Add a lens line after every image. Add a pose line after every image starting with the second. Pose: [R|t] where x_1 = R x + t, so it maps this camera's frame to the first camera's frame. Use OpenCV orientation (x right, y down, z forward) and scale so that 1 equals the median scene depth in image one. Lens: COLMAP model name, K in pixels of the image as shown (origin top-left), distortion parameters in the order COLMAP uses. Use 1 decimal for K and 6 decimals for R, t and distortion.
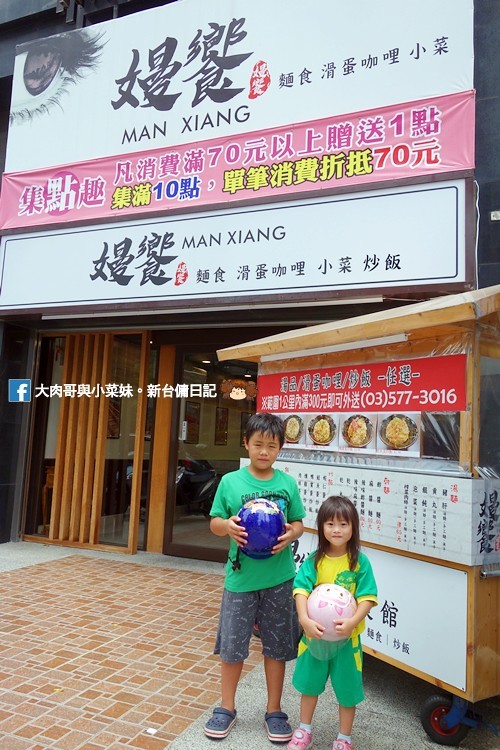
lens RADIAL K [[603.1, 0, 251.1], [0, 603.1, 378.2], [0, 0, 1]] dist [0.000178, 0.005557]
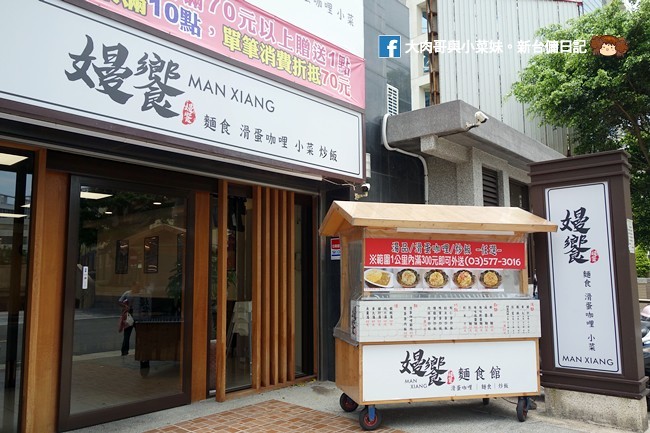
lens RADIAL K [[522.7, 0, 321.4], [0, 522.7, 216.4], [0, 0, 1]] dist [0.000178, 0.005557]
pose [[0.307943, 0.055333, 0.949794, -0.908926], [-0.089973, 0.995527, -0.028826, -0.008526], [-0.947141, -0.076579, 0.311544, 0.598313]]
